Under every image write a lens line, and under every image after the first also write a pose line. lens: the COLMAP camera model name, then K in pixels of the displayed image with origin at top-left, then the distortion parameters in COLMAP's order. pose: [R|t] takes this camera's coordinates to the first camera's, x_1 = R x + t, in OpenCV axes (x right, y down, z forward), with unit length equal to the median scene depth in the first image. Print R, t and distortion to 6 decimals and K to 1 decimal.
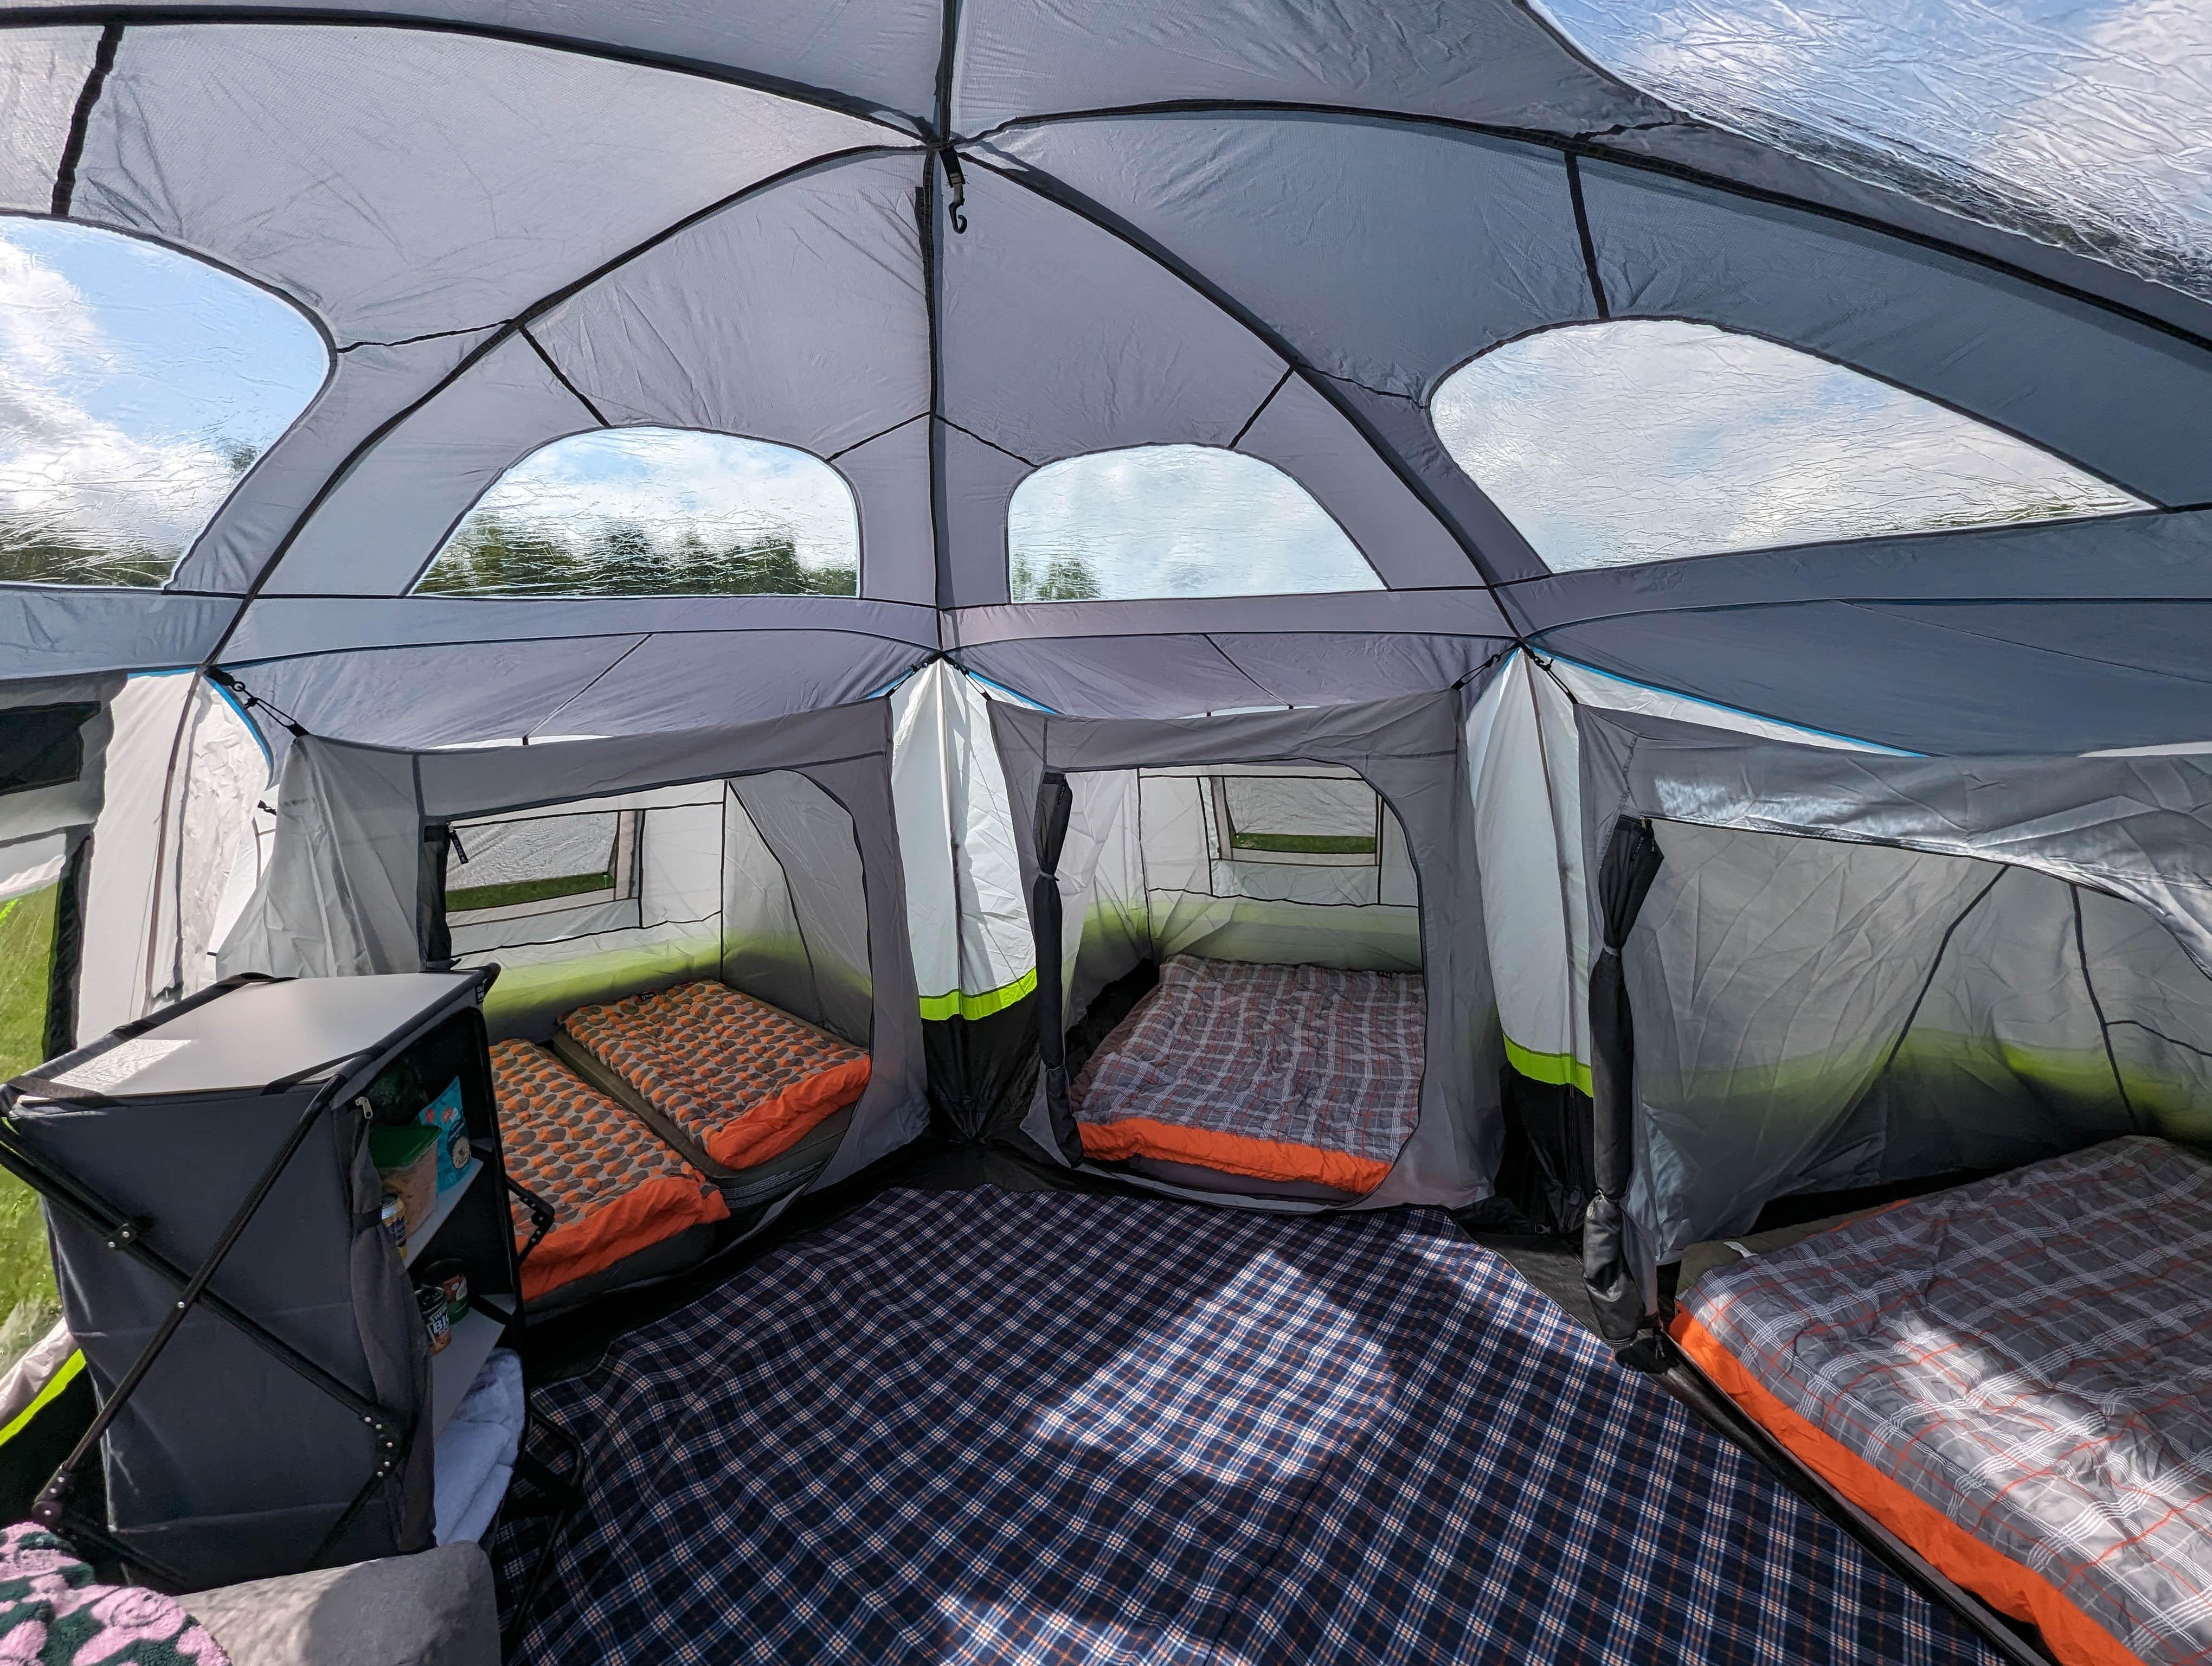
lens RADIAL K [[954.9, 0, 1125.3], [0, 954.9, 830.5], [0, 0, 1]] dist [0.004786, -0.004780]
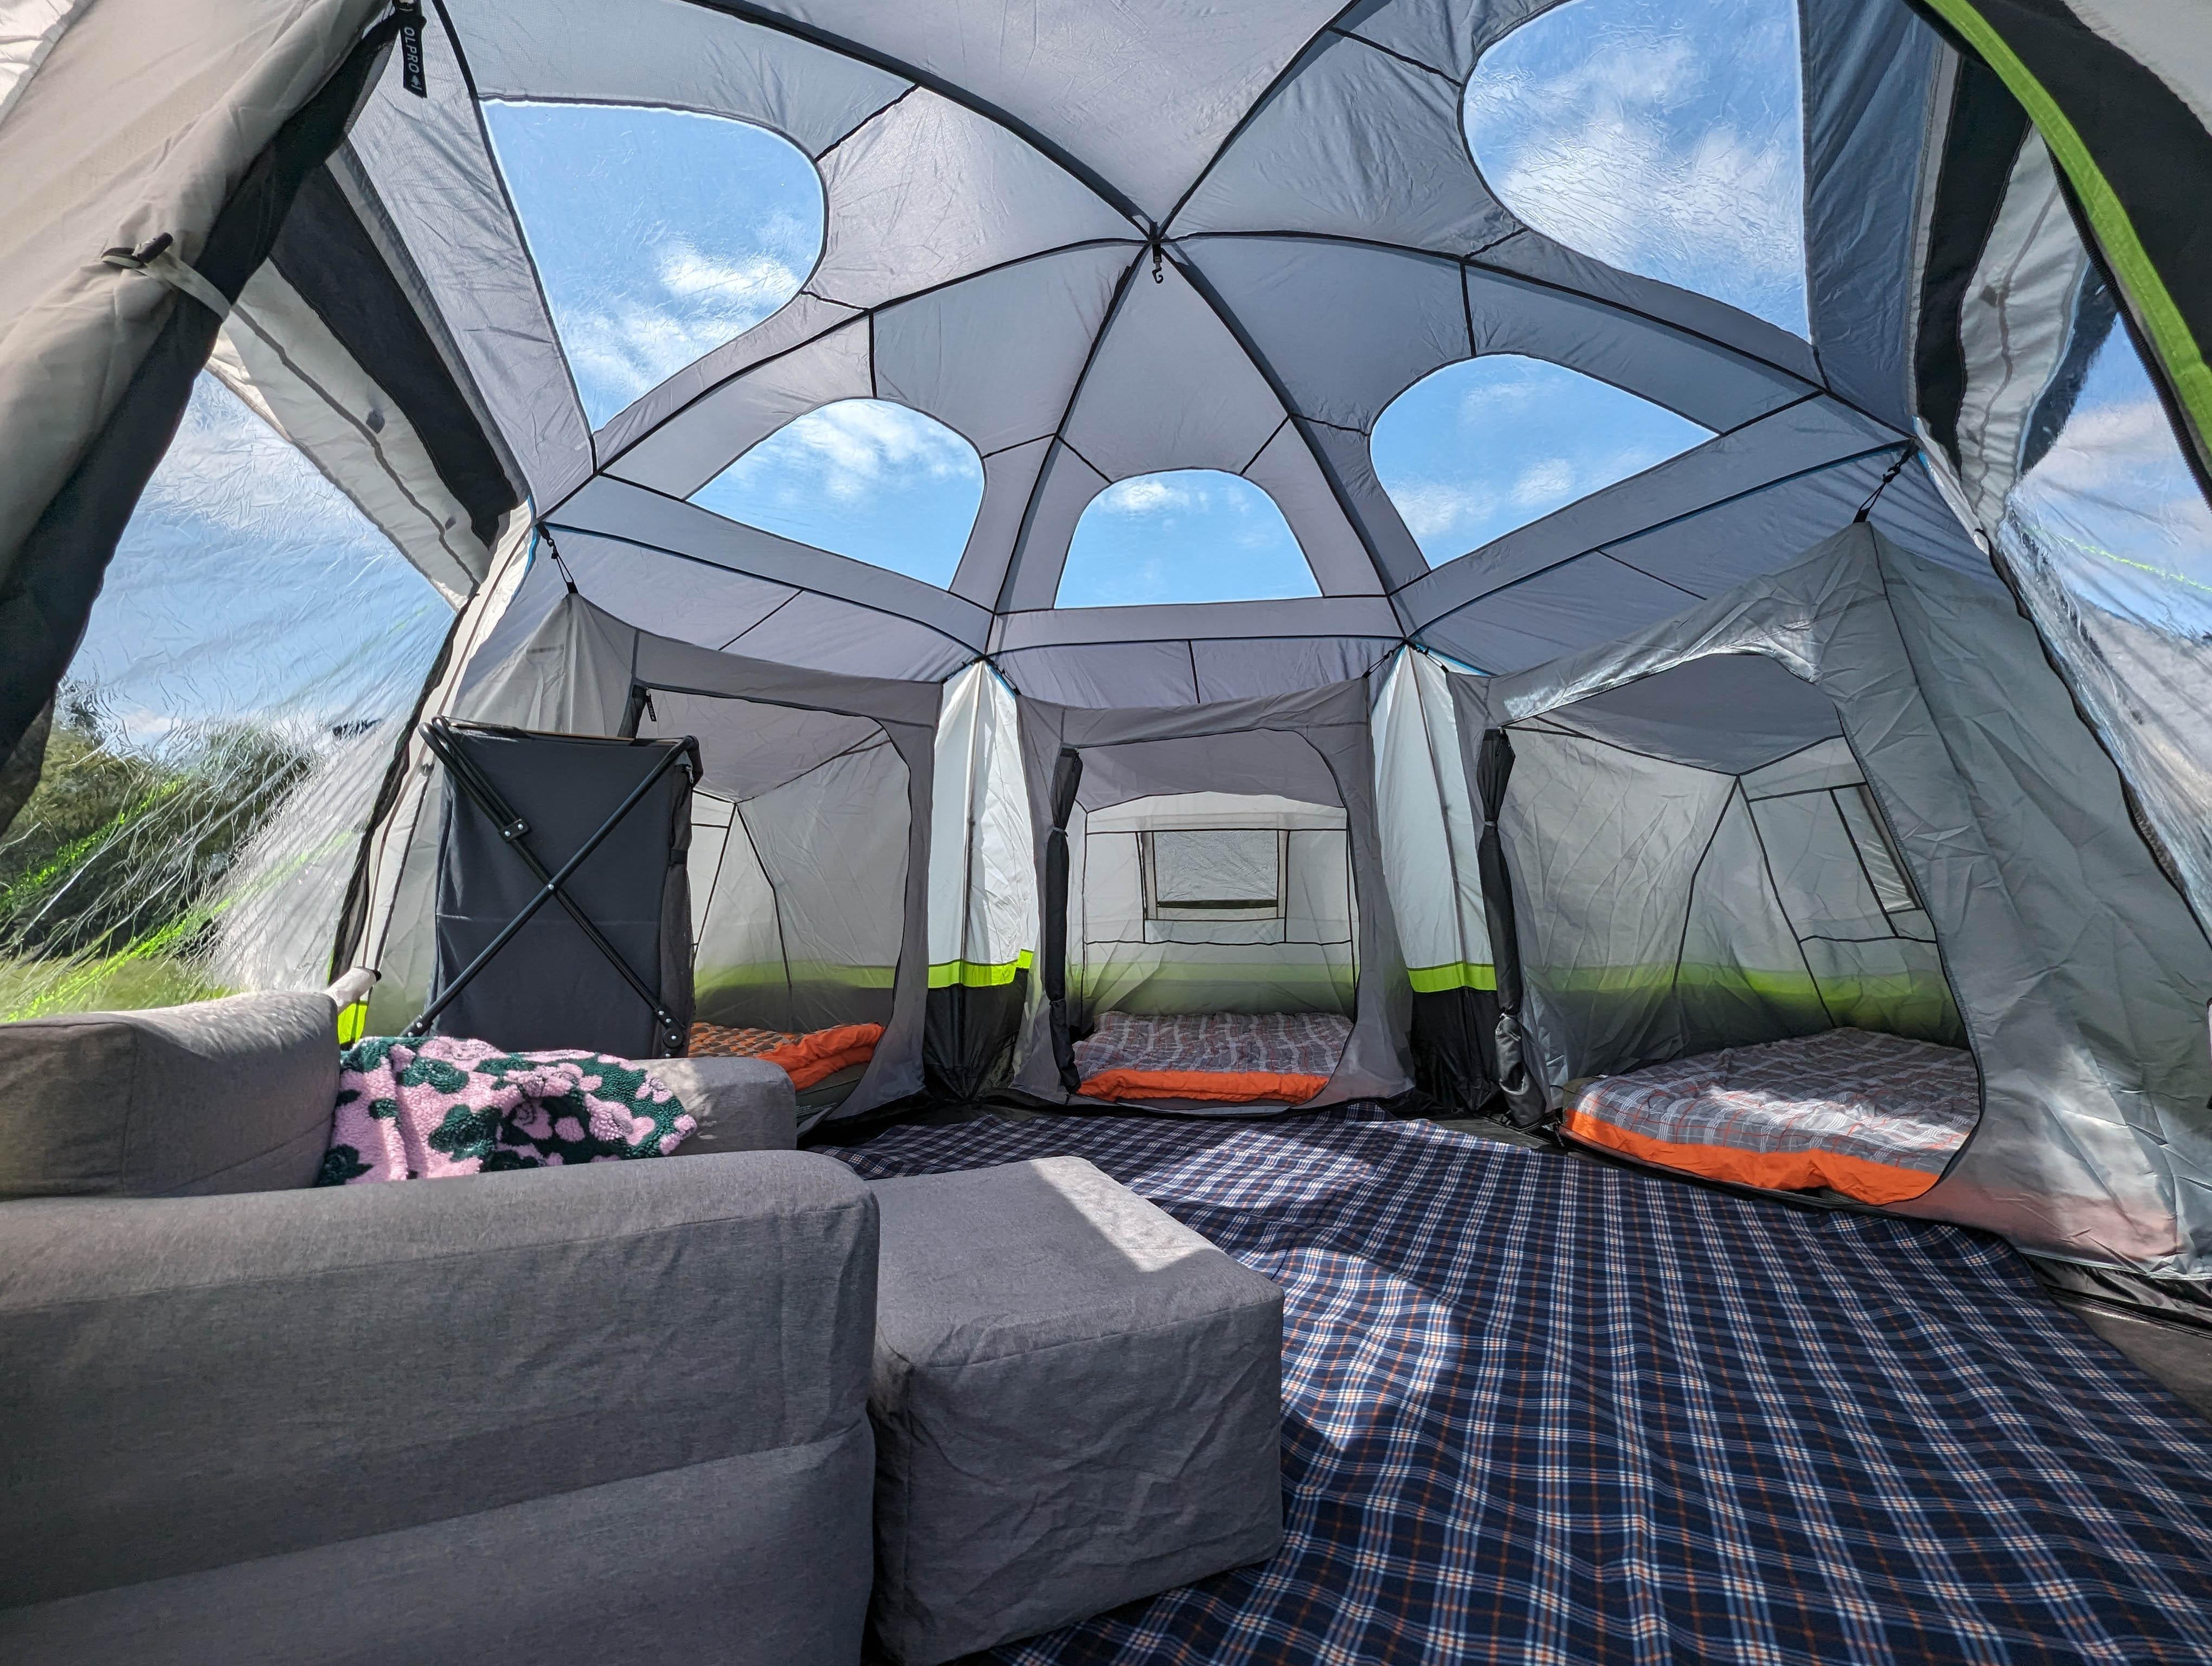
lens RADIAL K [[989.2, 0, 1119.2], [0, 989.2, 843.8], [0, 0, 1]] dist [0.000490, -0.006065]
pose [[0.980551, 0.036137, 0.192910, -0.270491], [0.021706, 0.956907, -0.289582, 0.466607], [-0.195062, 0.288137, 0.937512, -0.236641]]
